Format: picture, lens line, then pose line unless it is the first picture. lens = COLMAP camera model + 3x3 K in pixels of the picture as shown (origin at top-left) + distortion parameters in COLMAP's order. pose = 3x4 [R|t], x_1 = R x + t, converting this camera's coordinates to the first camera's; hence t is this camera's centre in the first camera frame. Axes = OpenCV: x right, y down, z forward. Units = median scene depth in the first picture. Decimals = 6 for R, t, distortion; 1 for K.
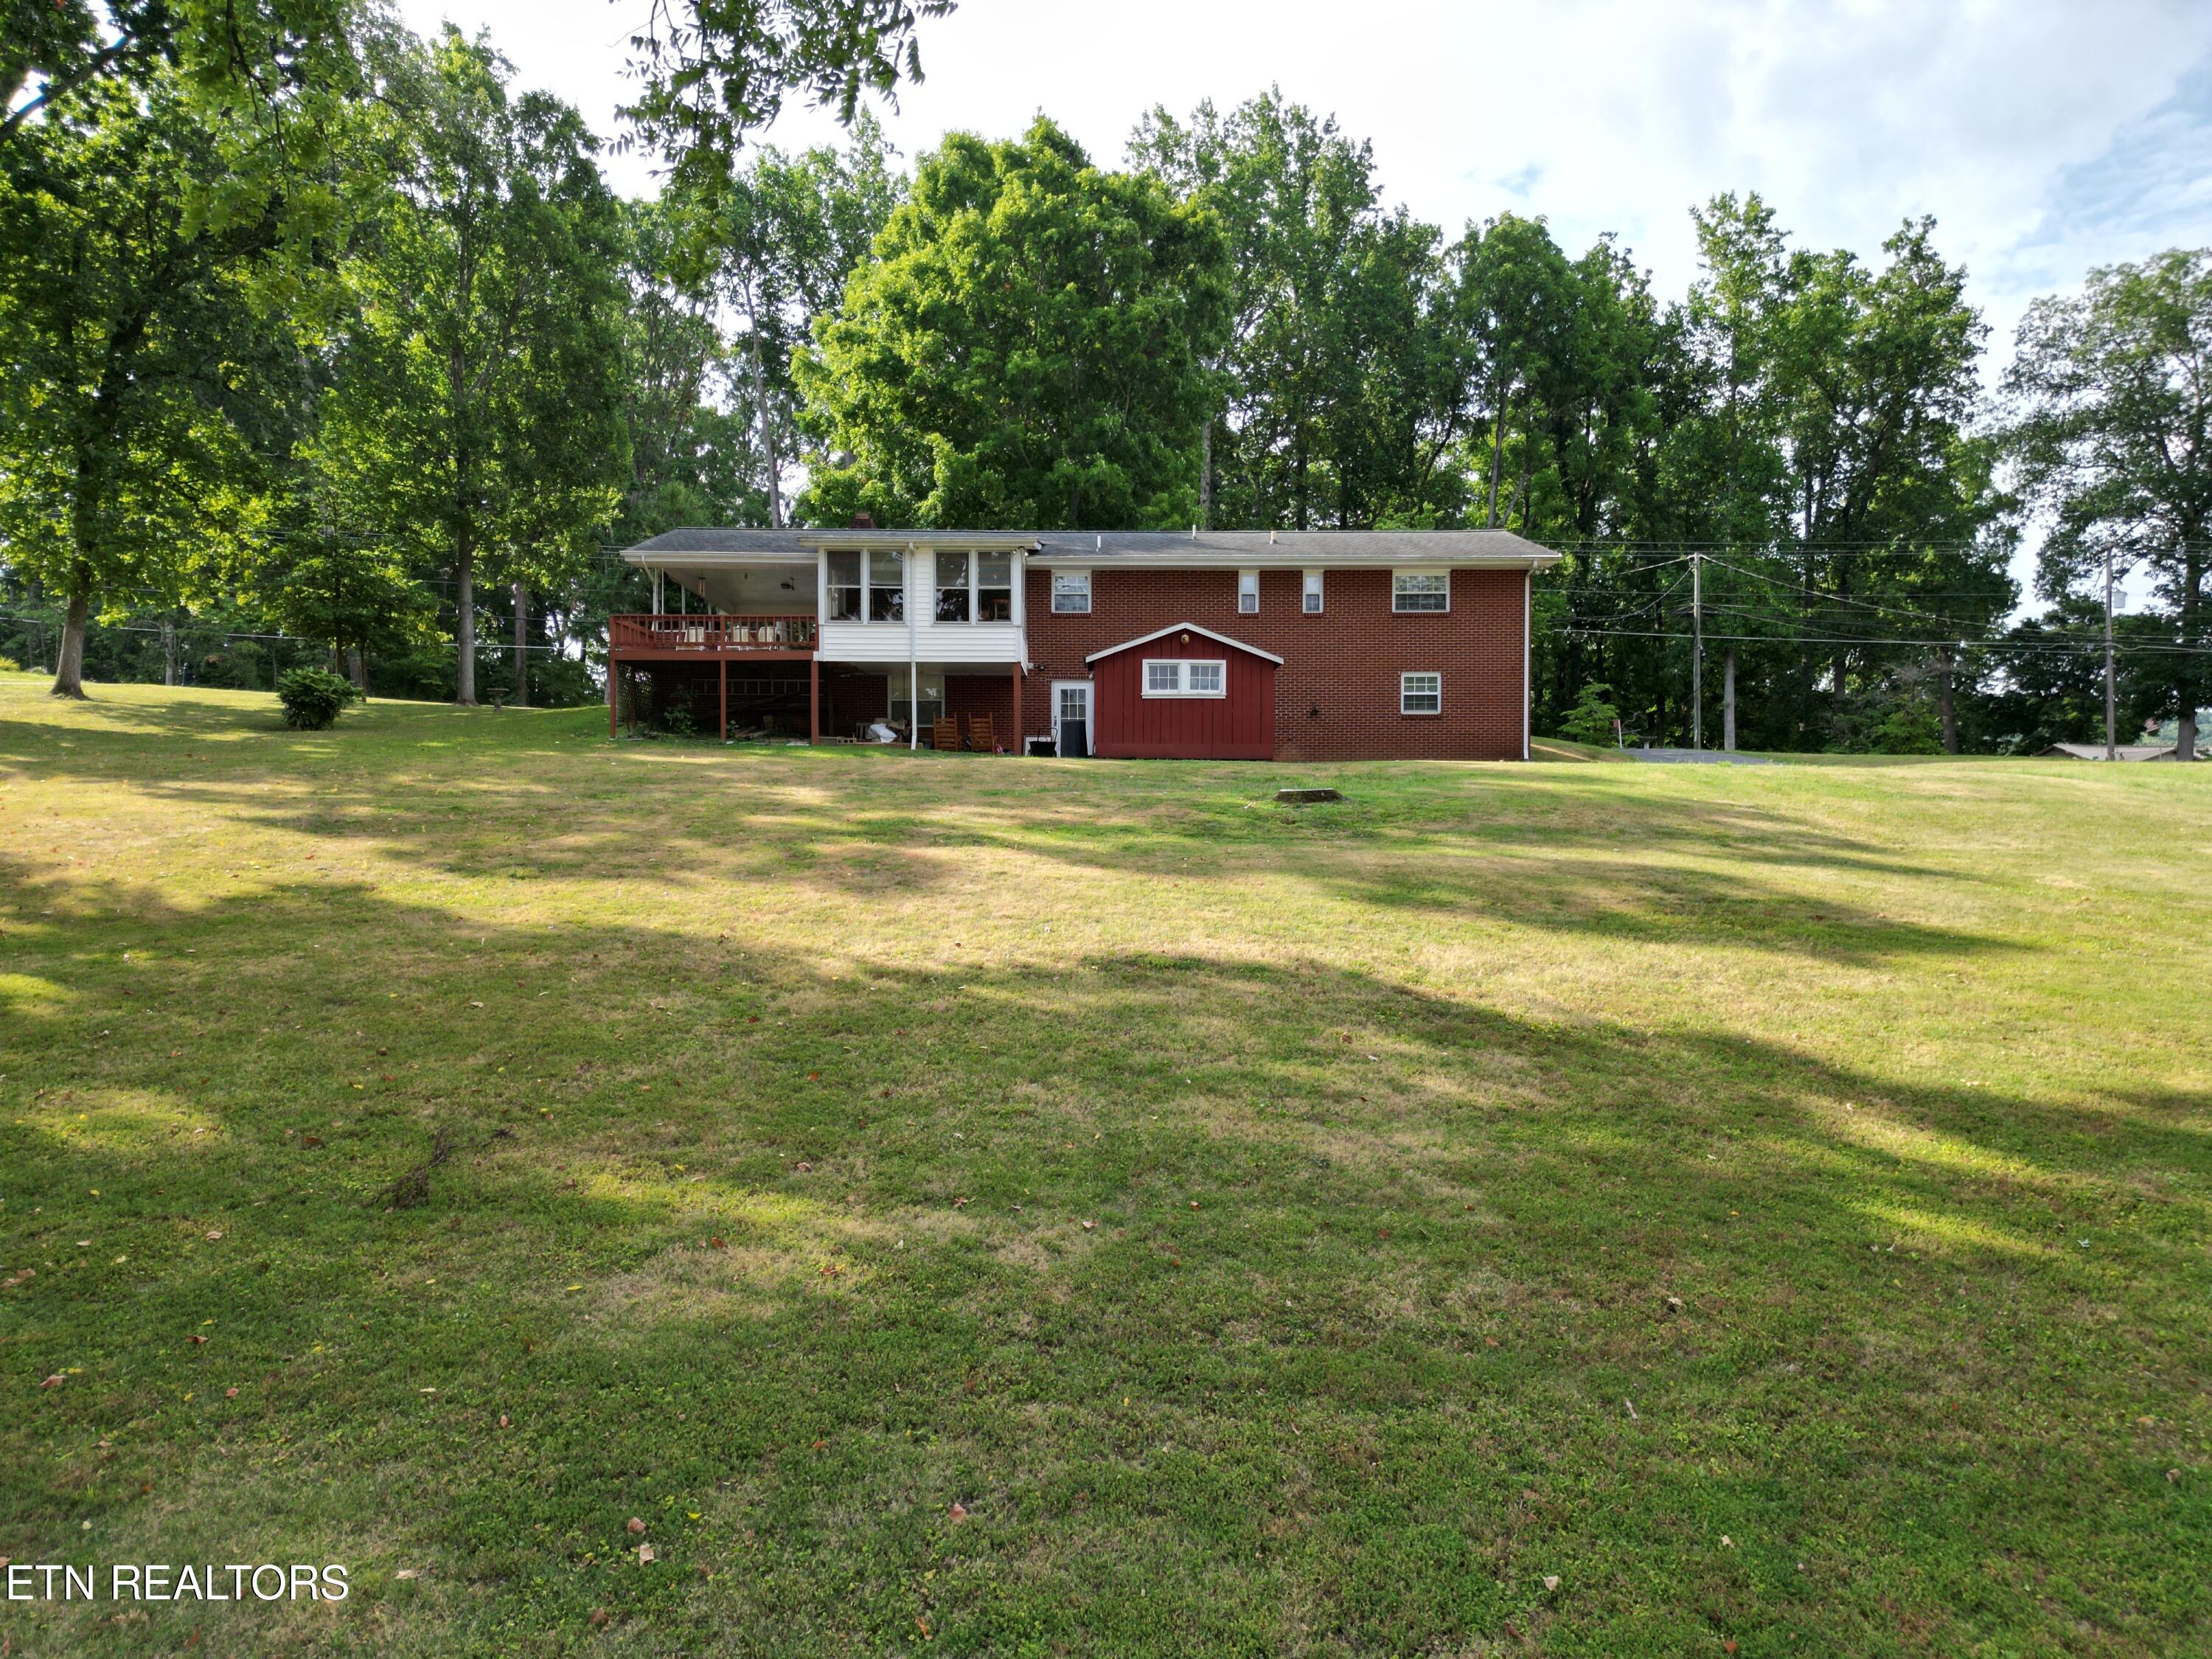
lens RADIAL K [[1591.5, 0, 1095.8], [0, 1591.5, 836.2], [0, 0, 1]] dist [0.053832, -0.016029]
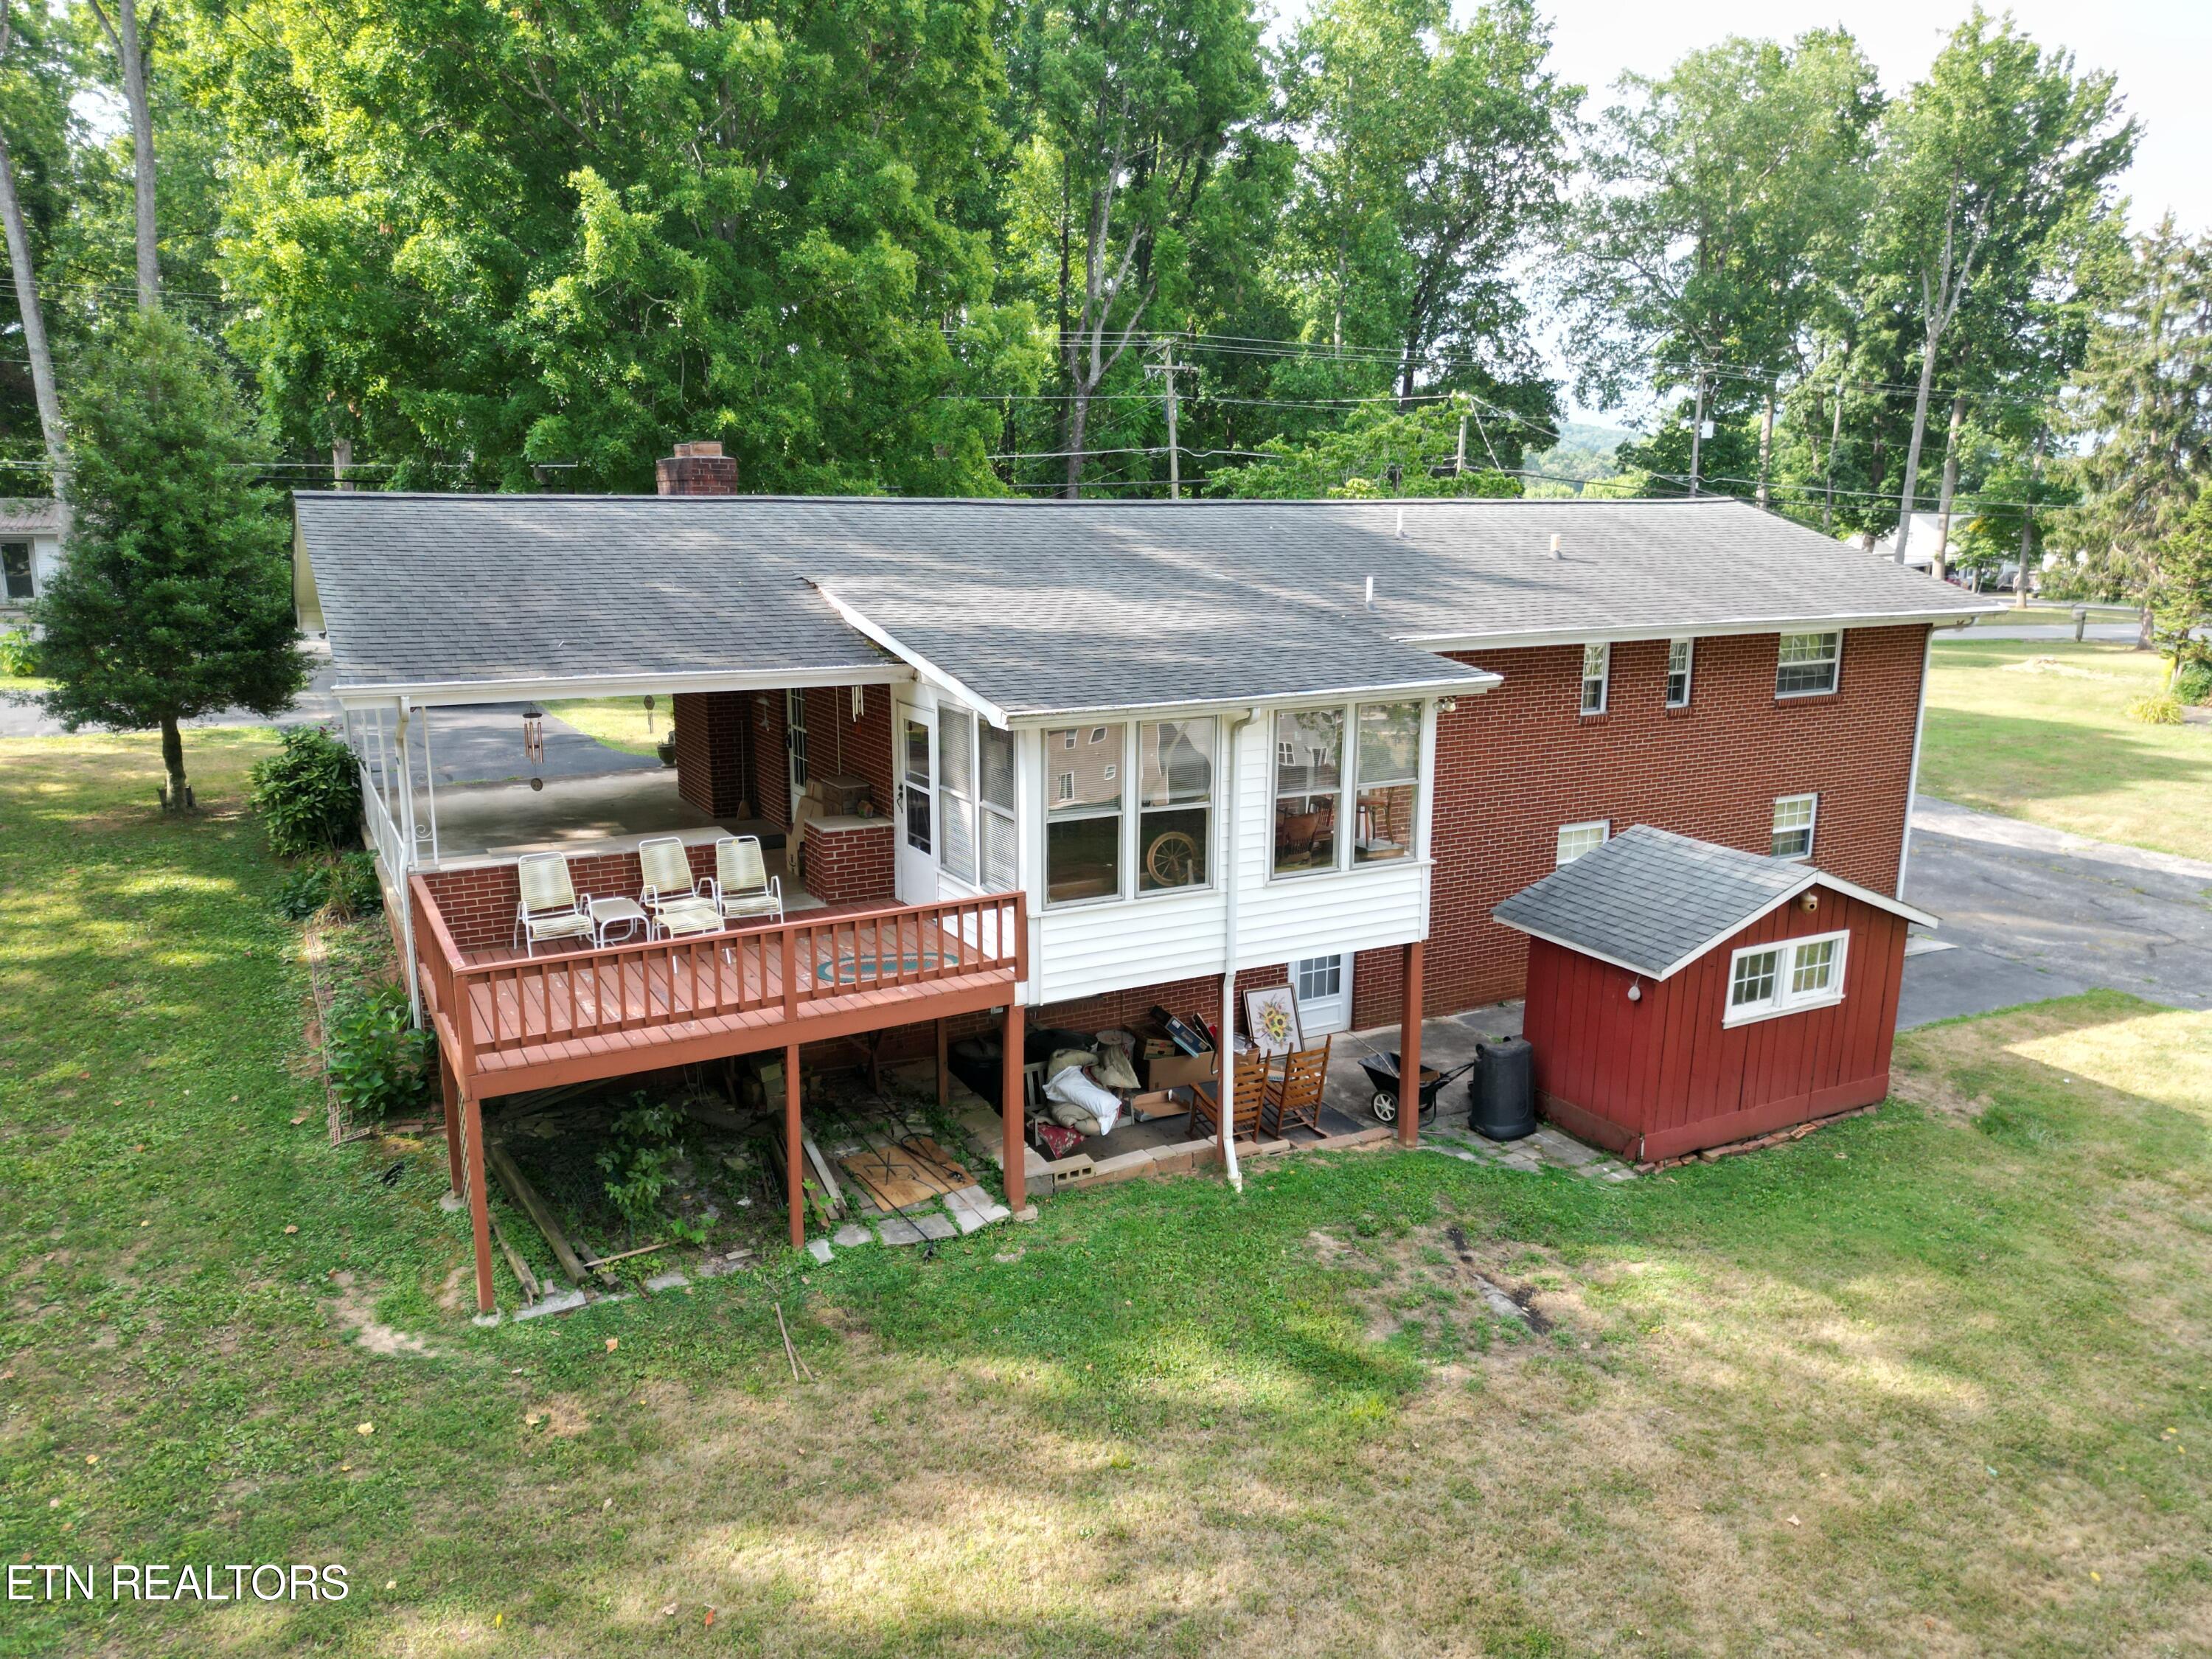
lens RADIAL K [[1591.5, 0, 1115.6], [0, 1591.5, 822.4], [0, 0, 1]] dist [0.053832, -0.016029]
pose [[0.867253, -0.097403, 0.488247, -0.341718], [-0.005760, 0.978647, 0.205467, -0.234596], [-0.497835, -0.181004, 0.848173, 0.668534]]
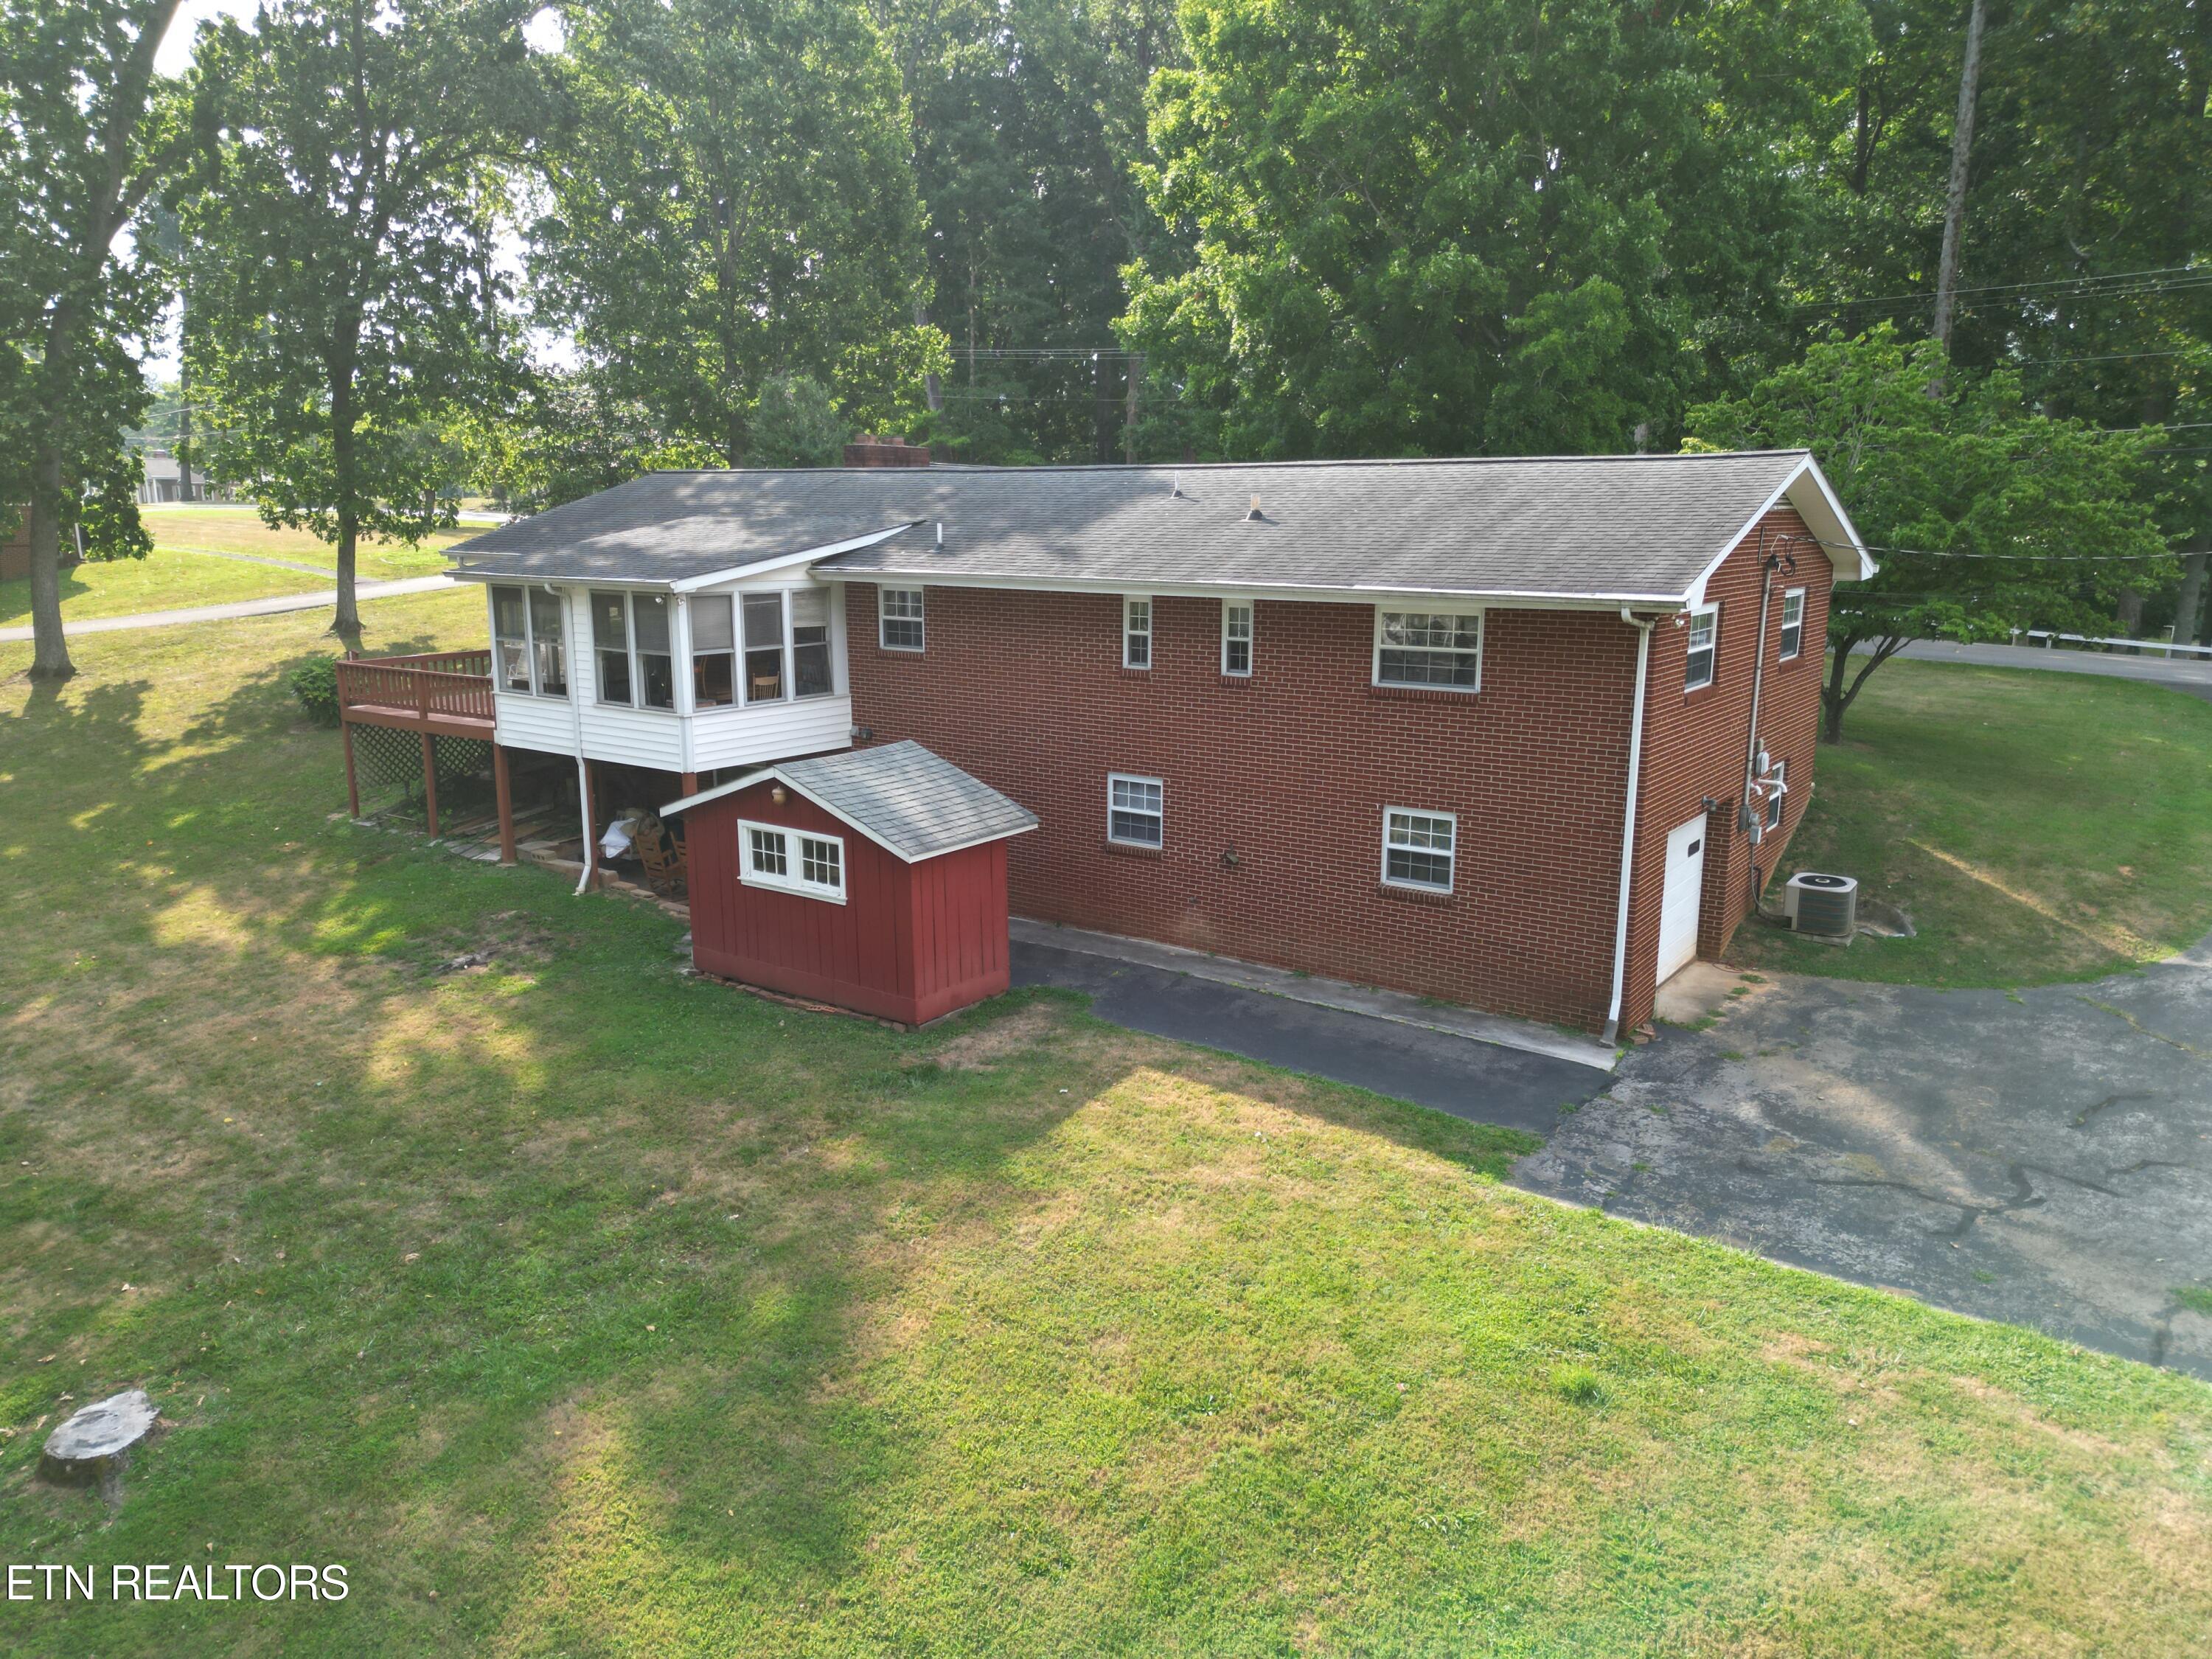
lens RADIAL K [[1591.5, 0, 1109.3], [0, 1591.5, 835.3], [0, 0, 1]] dist [0.053832, -0.016029]
pose [[0.807620, 0.118408, -0.577693, 0.450812], [0.000365, 0.979533, 0.201282, -0.212242], [0.589703, -0.162770, 0.791048, 0.598333]]
